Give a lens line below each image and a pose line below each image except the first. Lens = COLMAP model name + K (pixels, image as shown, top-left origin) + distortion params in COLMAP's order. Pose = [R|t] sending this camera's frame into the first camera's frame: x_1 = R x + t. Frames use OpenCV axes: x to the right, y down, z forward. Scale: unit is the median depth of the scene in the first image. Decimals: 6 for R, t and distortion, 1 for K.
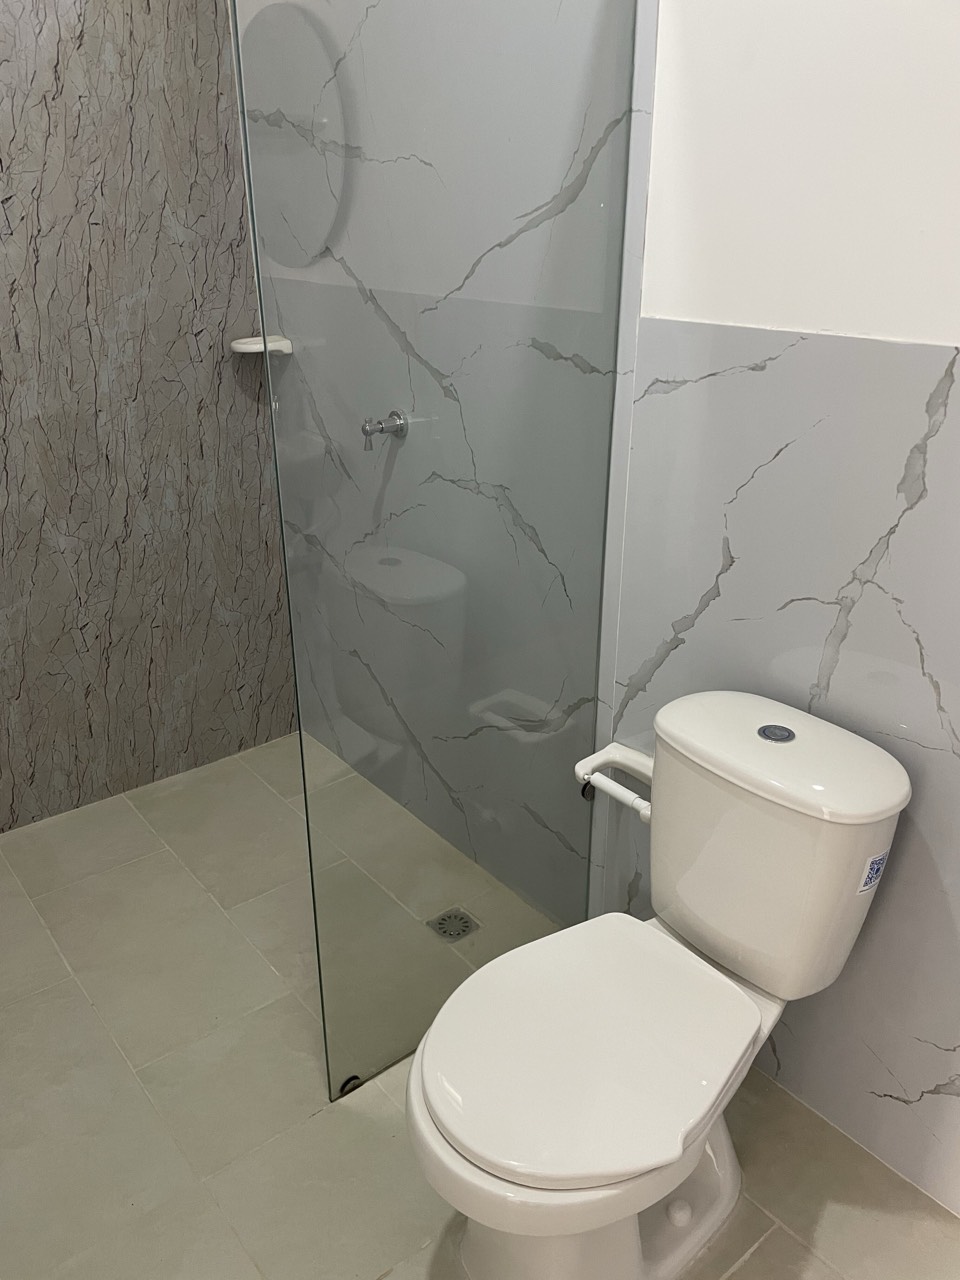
lens RADIAL K [[973.4, 0, 476.3], [0, 973.4, 643.3], [0, 0, 1]] dist [0.088544, -0.119103]
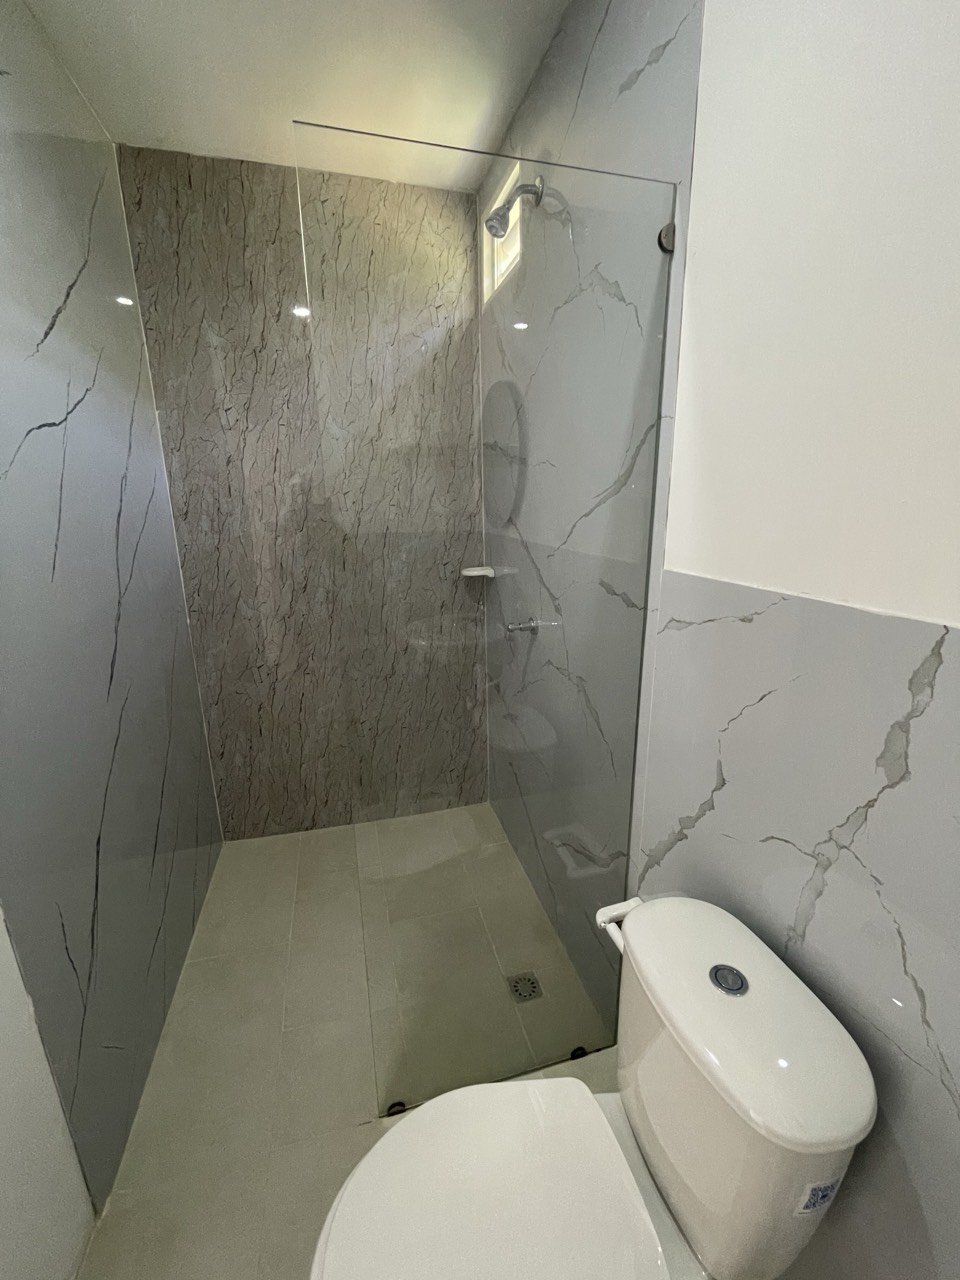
lens RADIAL K [[520.1, 0, 478.9], [0, 520.1, 638.9], [0, 0, 1]] dist [0.000387, -0.001254]
pose [[0.914856, 0.093865, -0.392718, 0.173756], [-0.152540, 0.980874, -0.120906, -0.101478], [0.373858, 0.170517, 0.911677, 0.254448]]
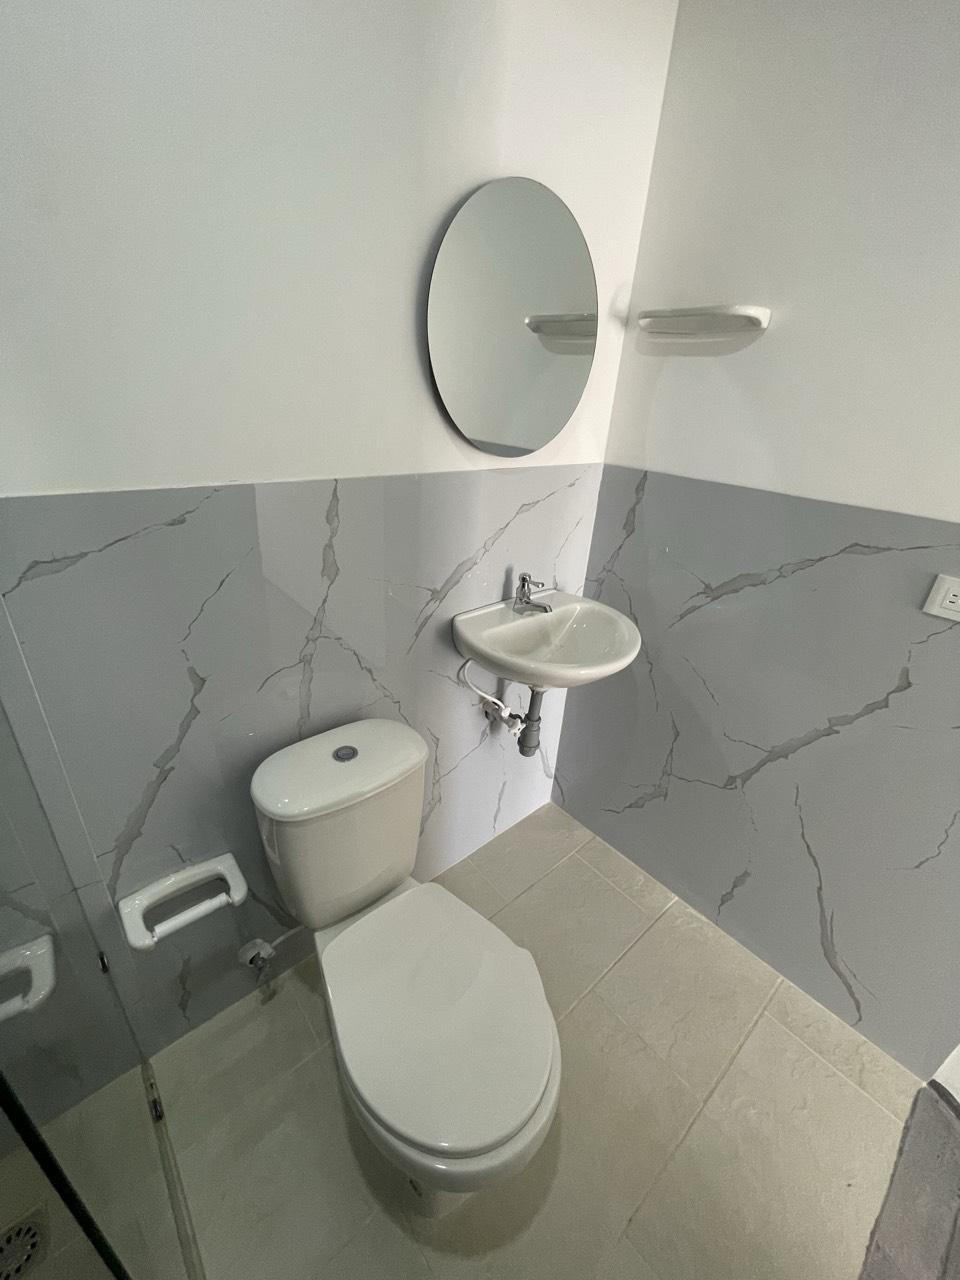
lens RADIAL K [[520.1, 0, 482.9], [0, 520.1, 635.2], [0, 0, 1]] dist [0.000387, -0.001254]
pose [[-0.025049, -0.431209, 0.901904, -0.221843], [0.340909, 0.844424, 0.413195, -0.212992], [-0.939763, 0.317817, 0.125851, 0.458986]]
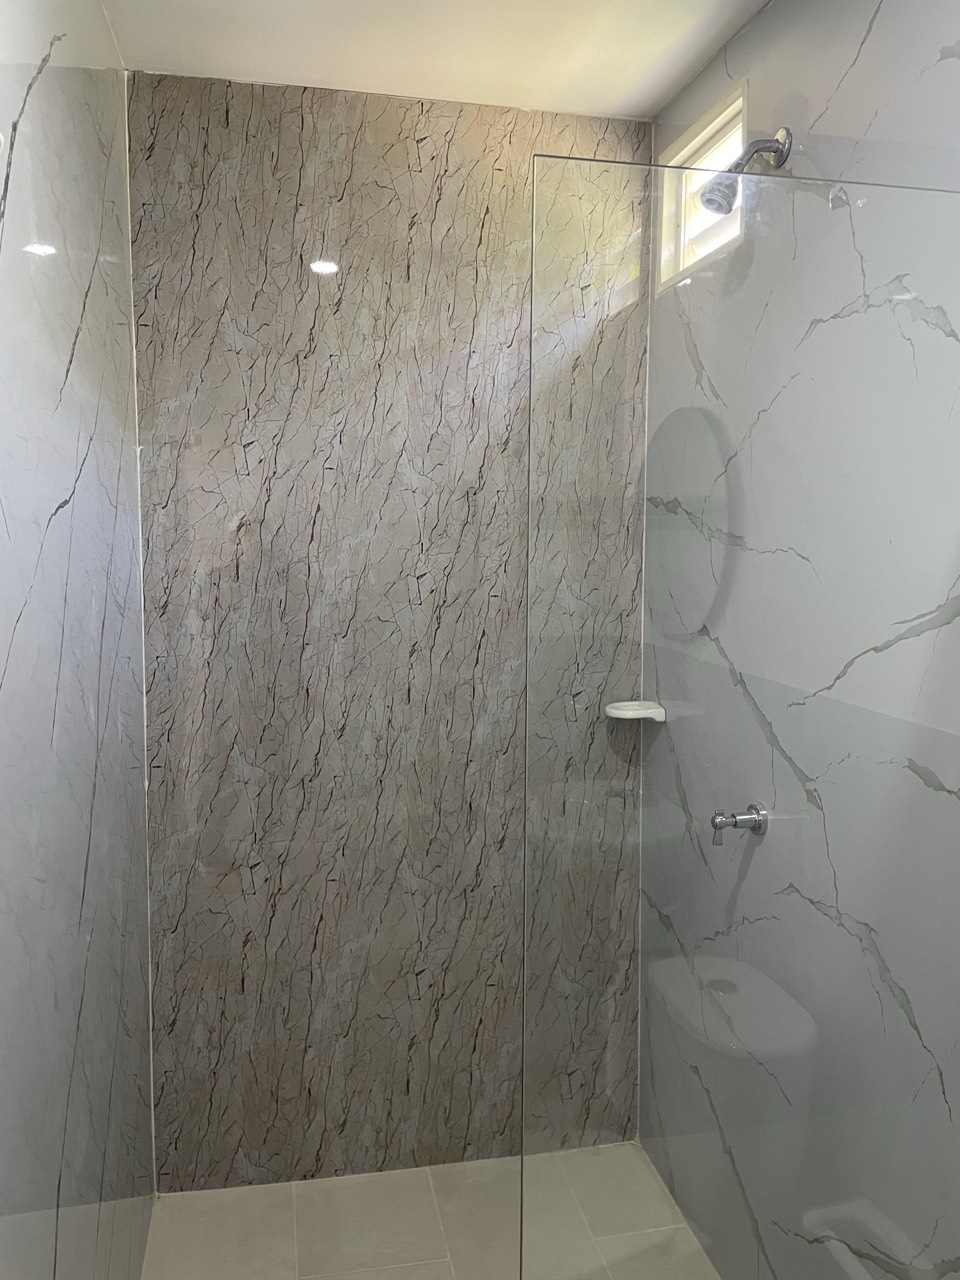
lens RADIAL K [[973.4, 0, 474.9], [0, 973.4, 636.9], [0, 0, 1]] dist [0.088544, -0.119103]
pose [[0.888743, 0.055843, -0.454992, 0.092304], [-0.193007, 0.945871, -0.260914, -0.109401], [0.415793, 0.319702, 0.851415, 0.106940]]
